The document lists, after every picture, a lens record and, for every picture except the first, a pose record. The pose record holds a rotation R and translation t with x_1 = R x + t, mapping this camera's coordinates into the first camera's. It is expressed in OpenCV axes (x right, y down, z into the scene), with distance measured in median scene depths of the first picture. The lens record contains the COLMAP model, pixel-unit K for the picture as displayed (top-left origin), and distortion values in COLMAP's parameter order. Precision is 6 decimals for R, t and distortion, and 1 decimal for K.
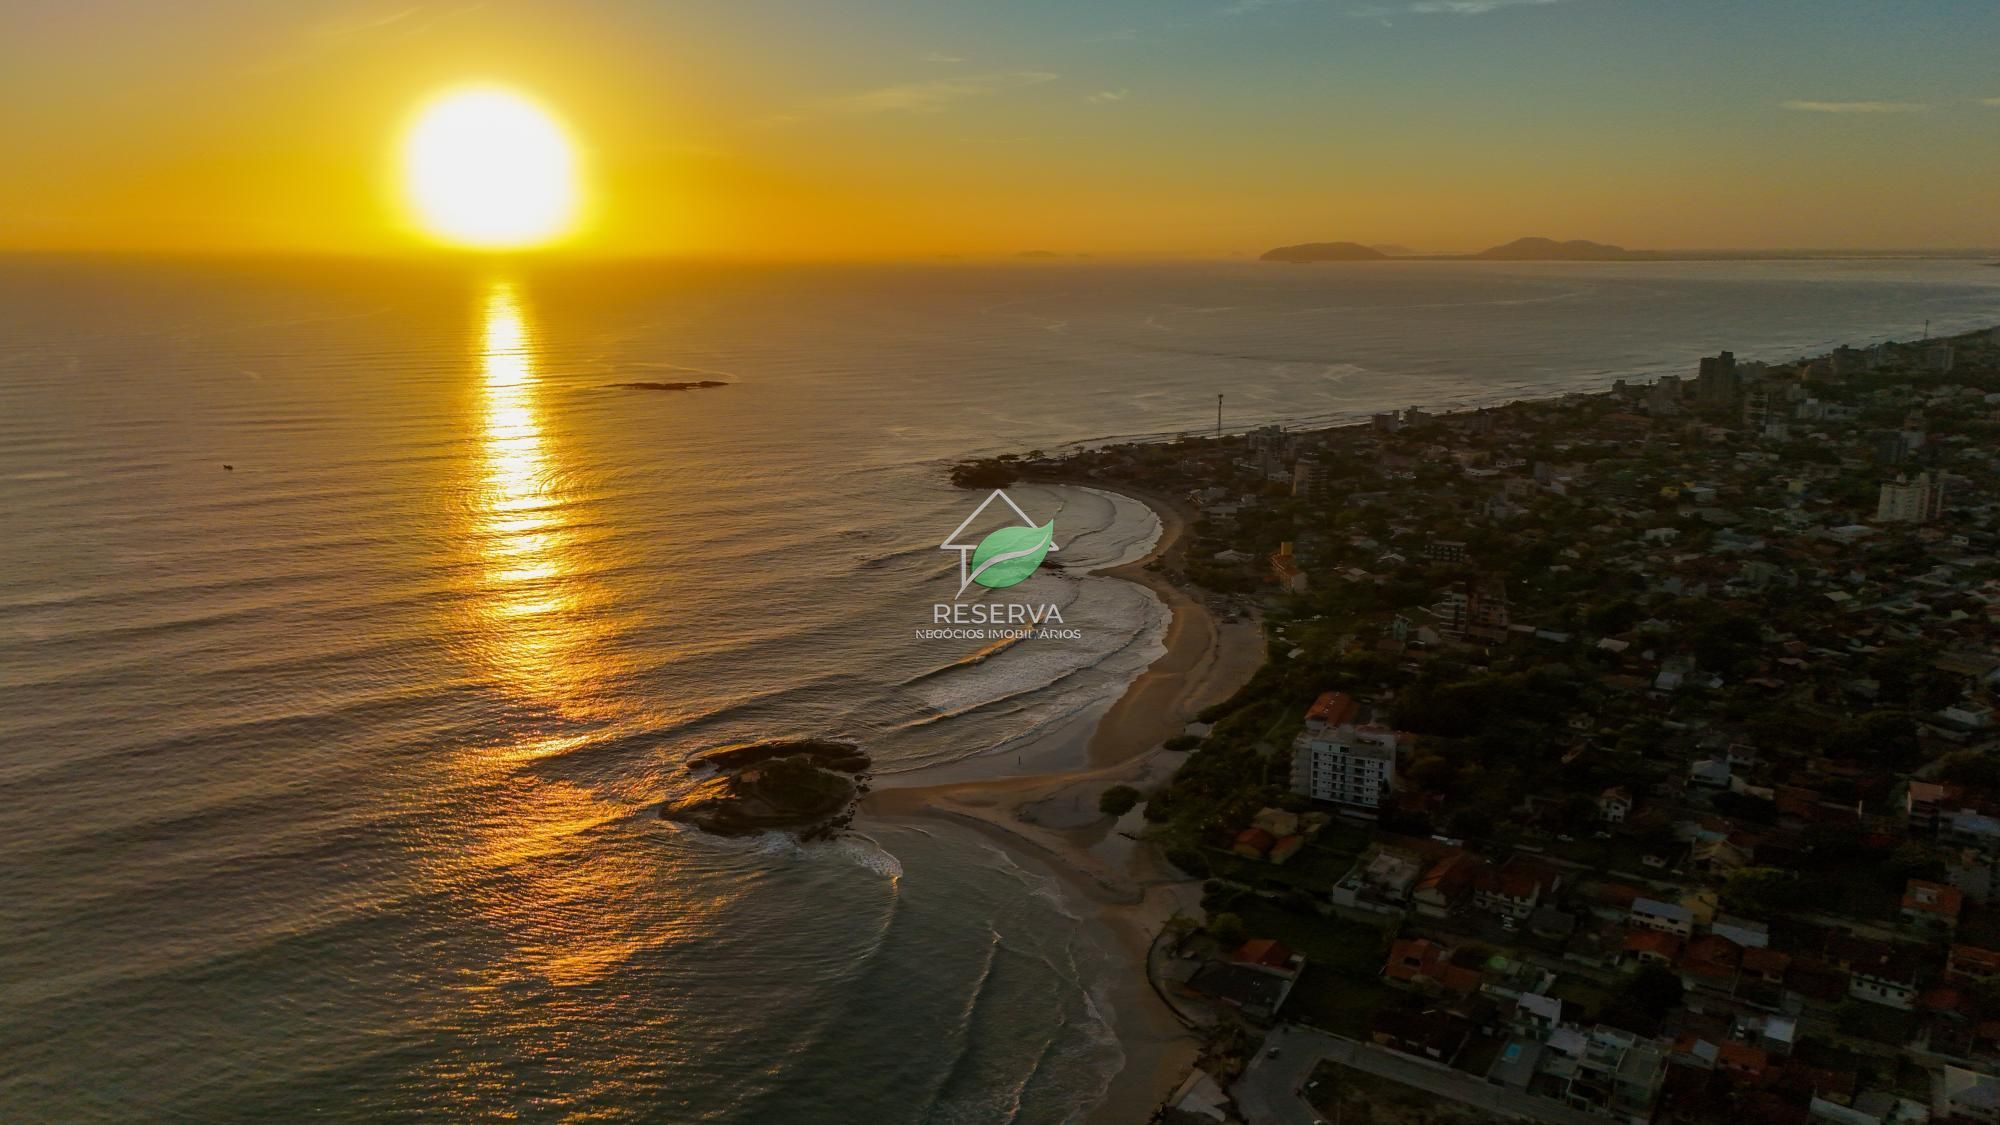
lens RADIAL K [[1480.6, 0, 1000.0], [0, 1480.6, 562.5], [0, 0, 1]] dist [0.068165, -0.082836]
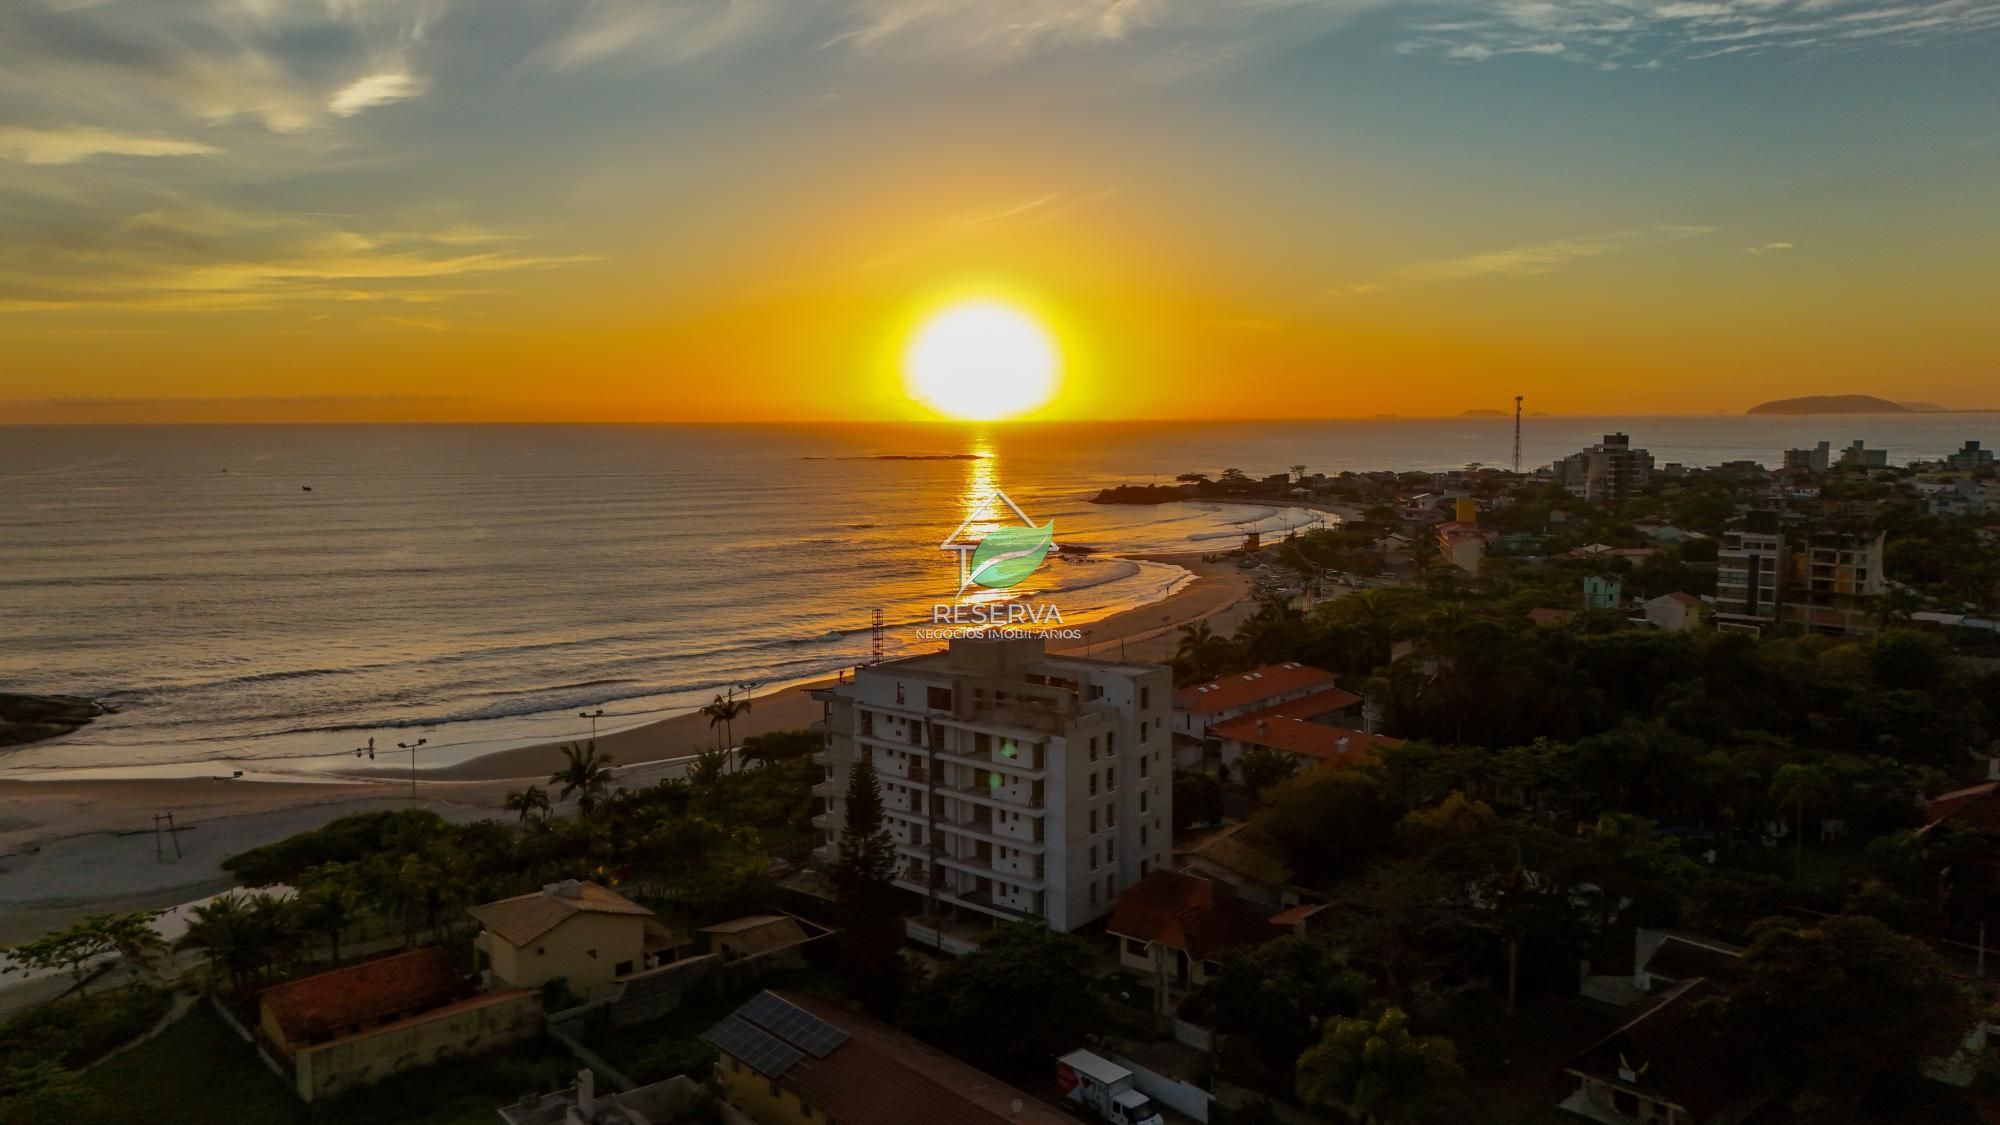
lens RADIAL K [[1493.4, 0, 1000.0], [0, 1493.4, 562.5], [0, 0, 1]] dist [0.092568, -0.090393]
pose [[0.957719, 0.025058, -0.286611, 0.296626], [-0.057415, 0.992808, -0.105055, 0.119735], [0.281917, 0.117069, 0.952270, 0.684993]]
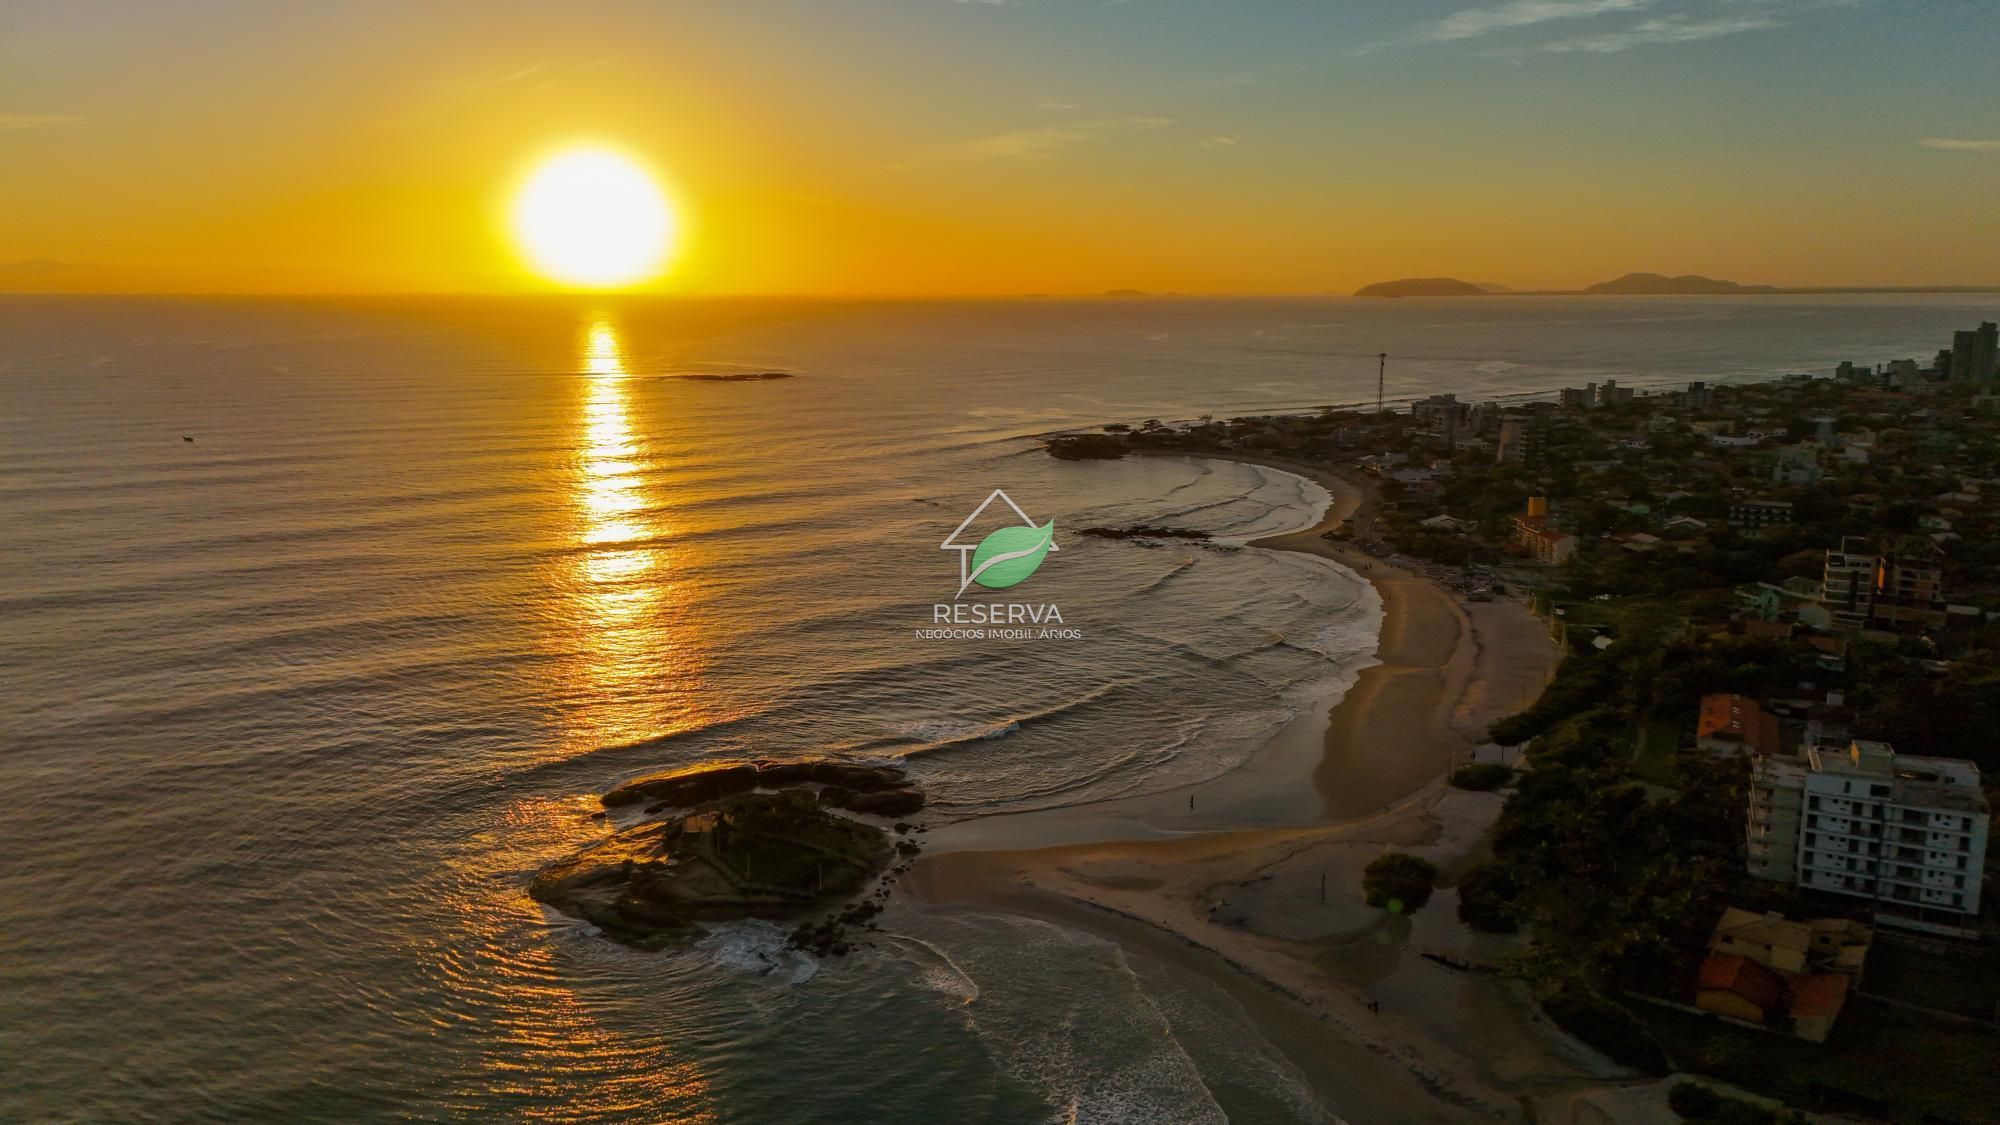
lens RADIAL K [[1480.6, 0, 1000.0], [0, 1480.6, 562.5], [0, 0, 1]] dist [0.068165, -0.082836]
pose [[0.998347, 0.007876, -0.056936, -0.028616], [-0.009553, 0.999526, -0.029250, 0.062702], [0.056678, 0.029746, 0.997949, 0.450867]]
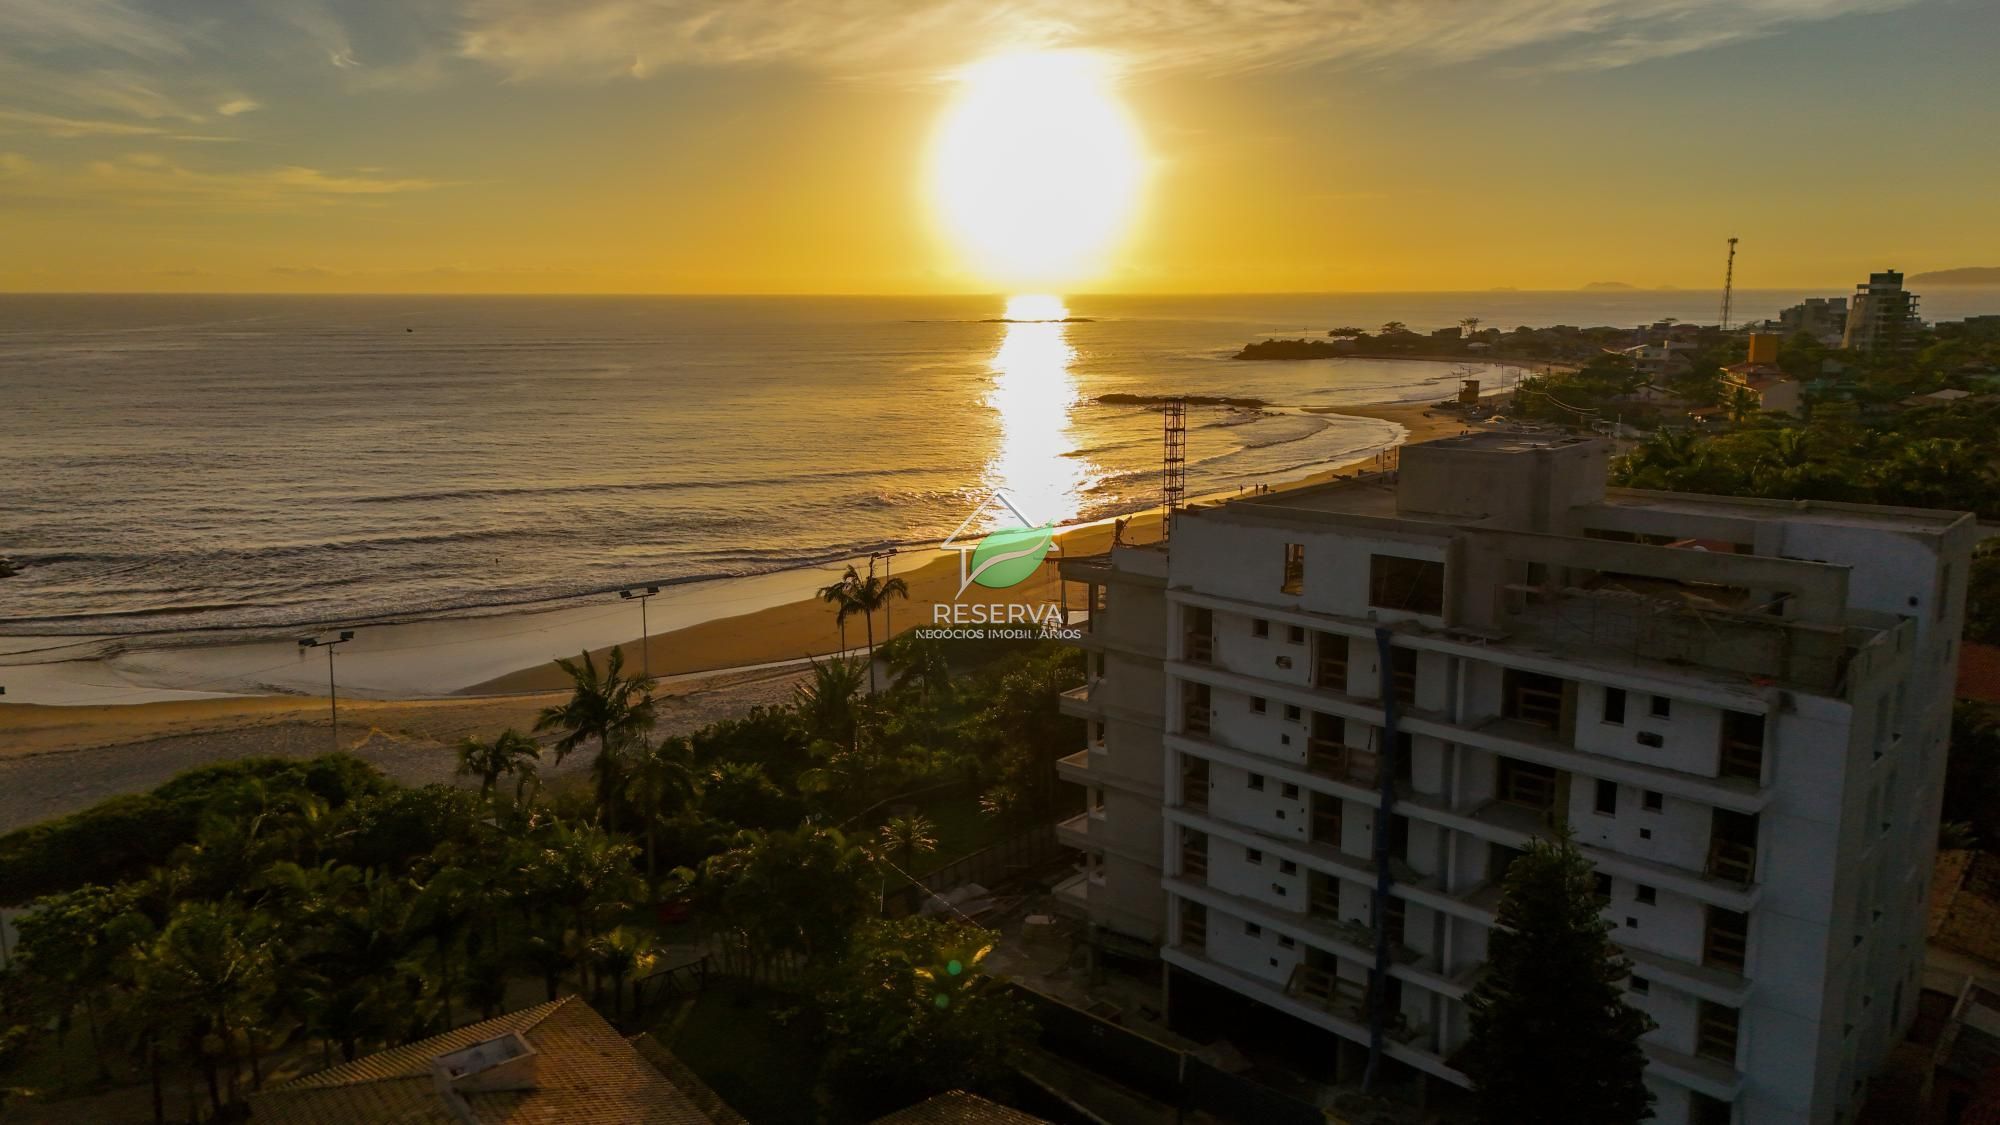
lens RADIAL K [[1493.4, 0, 1000.0], [0, 1493.4, 562.5], [0, 0, 1]] dist [0.092568, -0.090393]
pose [[0.936843, 0.063145, -0.344003, 0.224035], [-0.074134, 0.997070, -0.018873, 0.119166], [0.341803, 0.043183, 0.938779, 0.818738]]
